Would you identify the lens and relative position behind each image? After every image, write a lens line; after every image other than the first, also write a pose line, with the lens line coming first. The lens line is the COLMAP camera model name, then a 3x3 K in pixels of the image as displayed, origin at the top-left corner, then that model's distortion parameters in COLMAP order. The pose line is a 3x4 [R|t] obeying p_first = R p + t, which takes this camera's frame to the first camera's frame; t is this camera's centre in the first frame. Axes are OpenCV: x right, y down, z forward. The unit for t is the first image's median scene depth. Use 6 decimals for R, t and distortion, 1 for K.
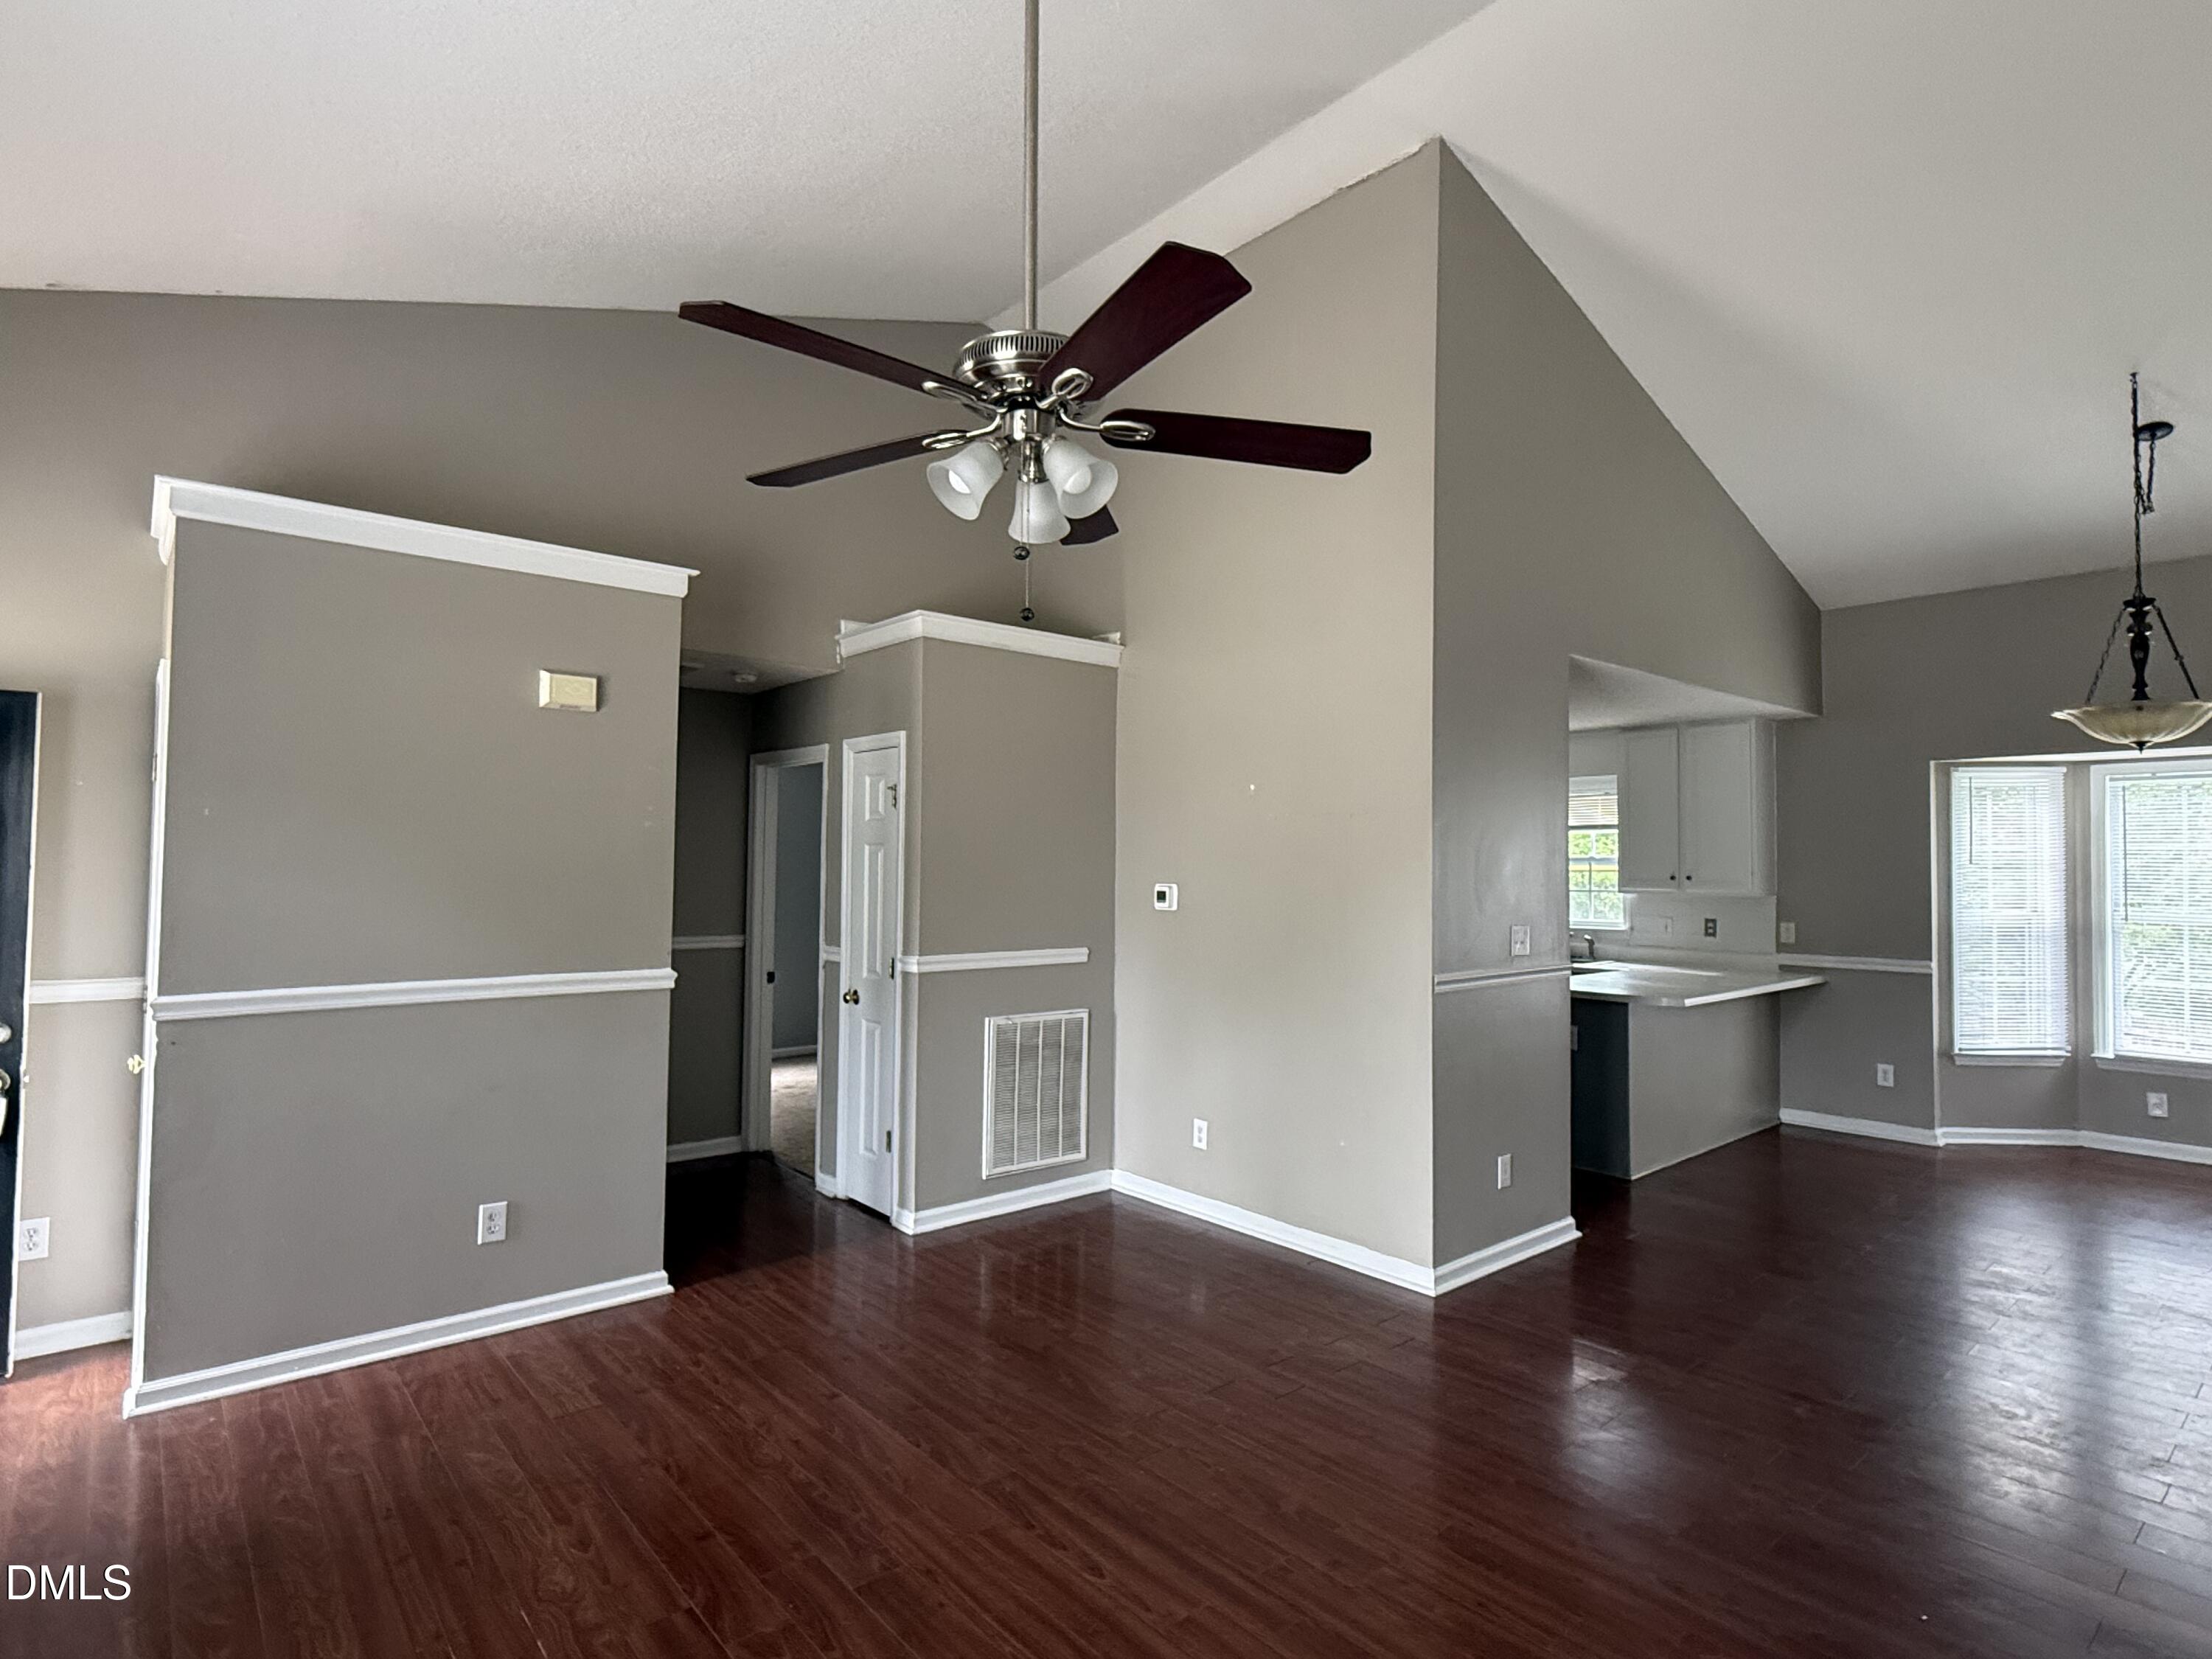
lens RADIAL K [[1146.7, 0, 1107.6], [0, 1146.7, 831.1], [0, 0, 1]] dist [0.001642, -0.001170]
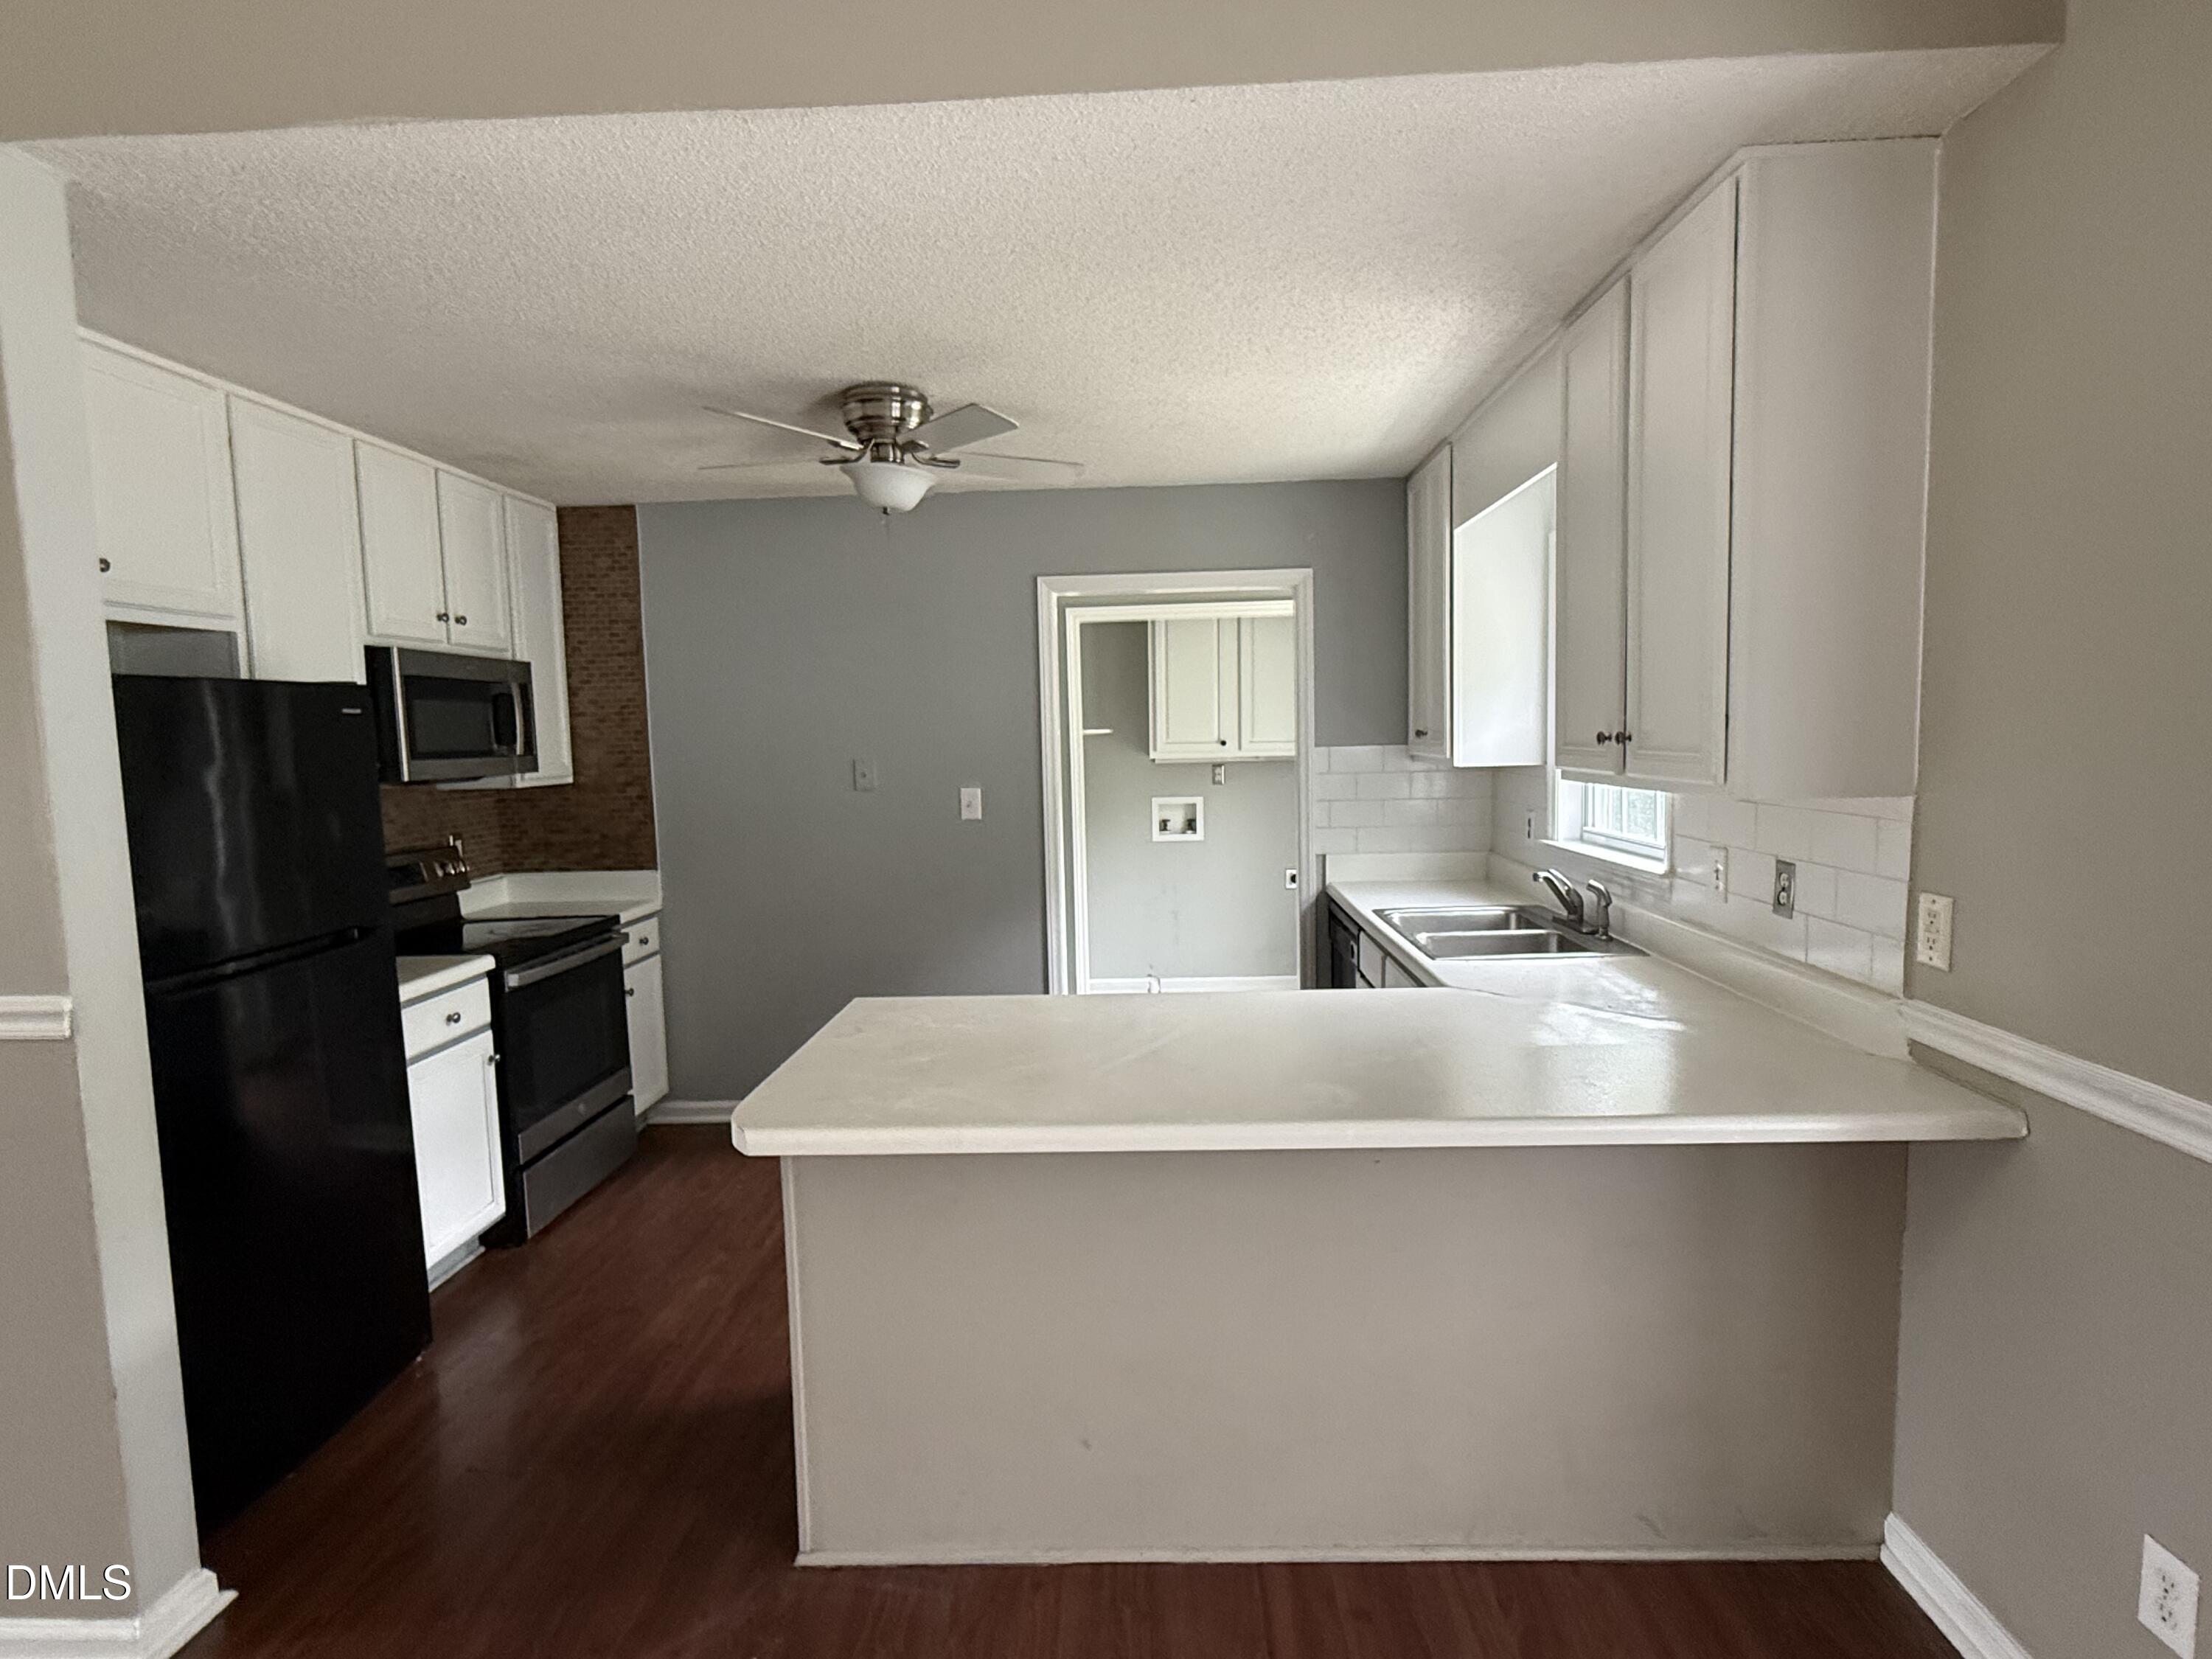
lens RADIAL K [[1142.2, 0, 1106.0], [0, 1142.2, 829.5], [0, 0, 1]] dist [0.003662, -0.001161]
pose [[0.733575, 0.033444, -0.678785, 0.687511], [0.052247, 0.993057, 0.105393, 0.027022], [0.677597, -0.112778, 0.726735, 0.725777]]
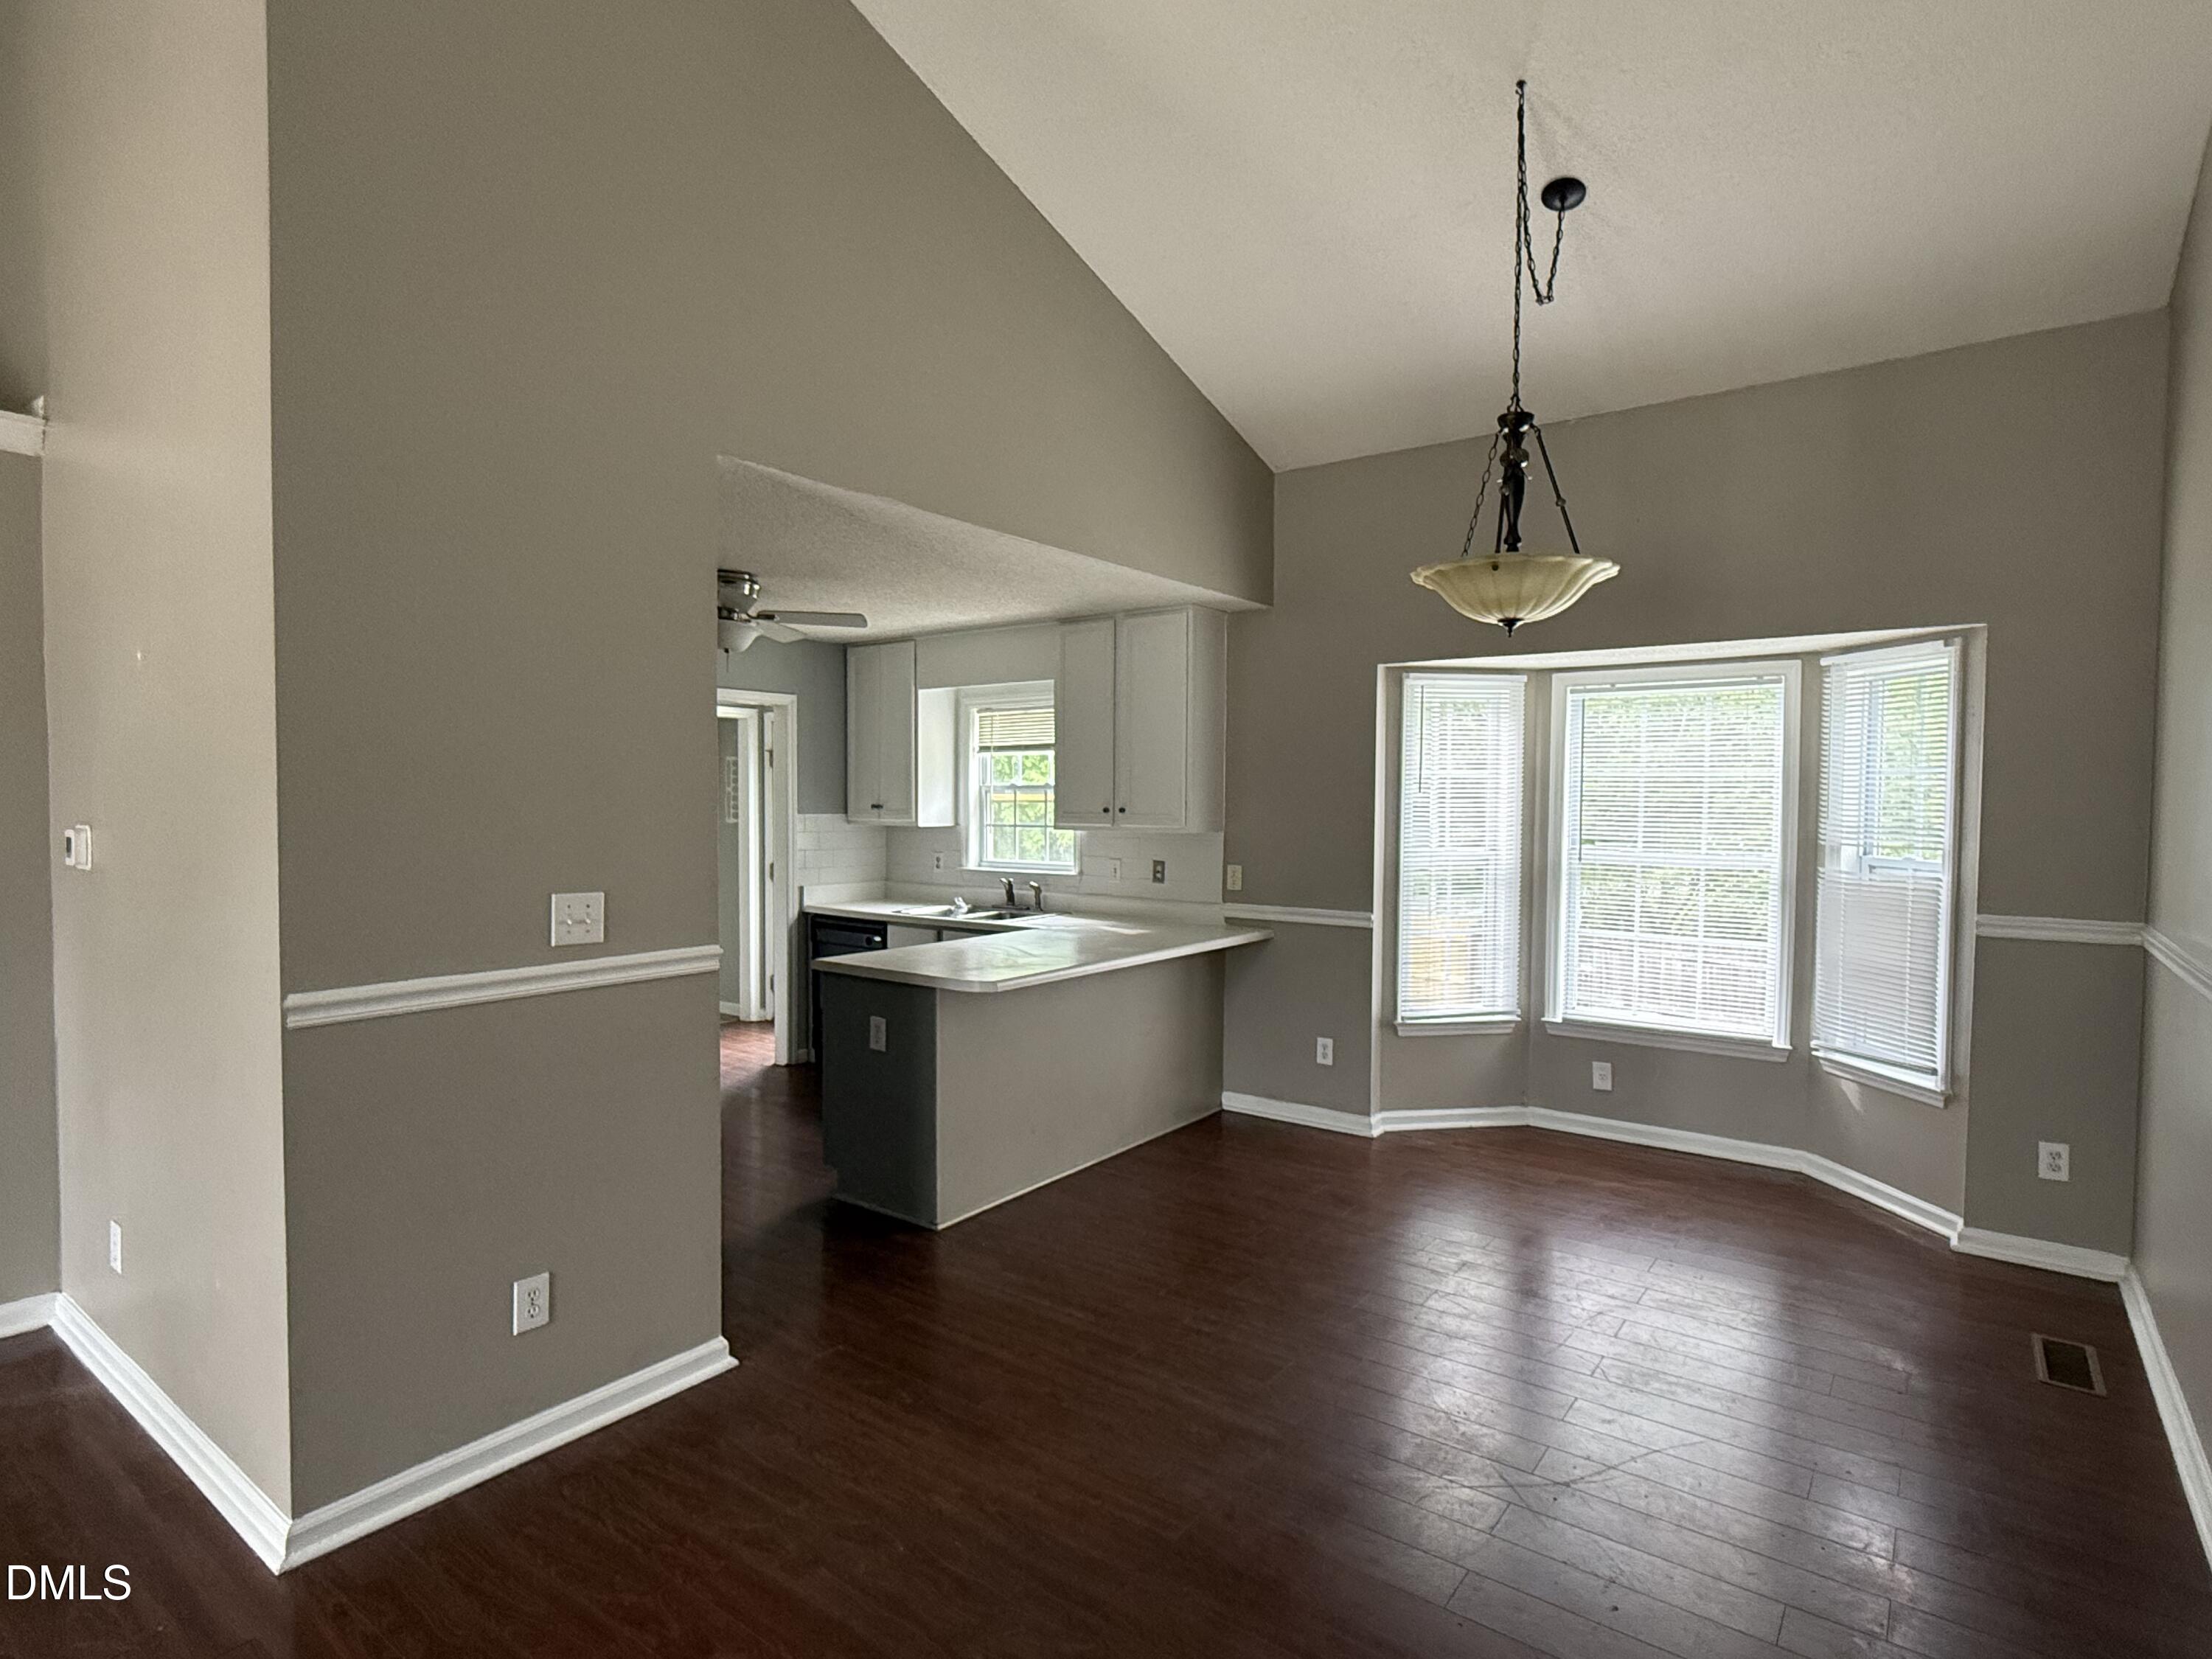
lens RADIAL K [[1146.7, 0, 1107.6], [0, 1146.7, 831.1], [0, 0, 1]] dist [0.001642, -0.001170]
pose [[0.975317, -0.006302, 0.220718, 0.355532], [-0.007295, 0.998127, 0.060732, 0.007914], [-0.220687, -0.060843, 0.973445, 0.253947]]
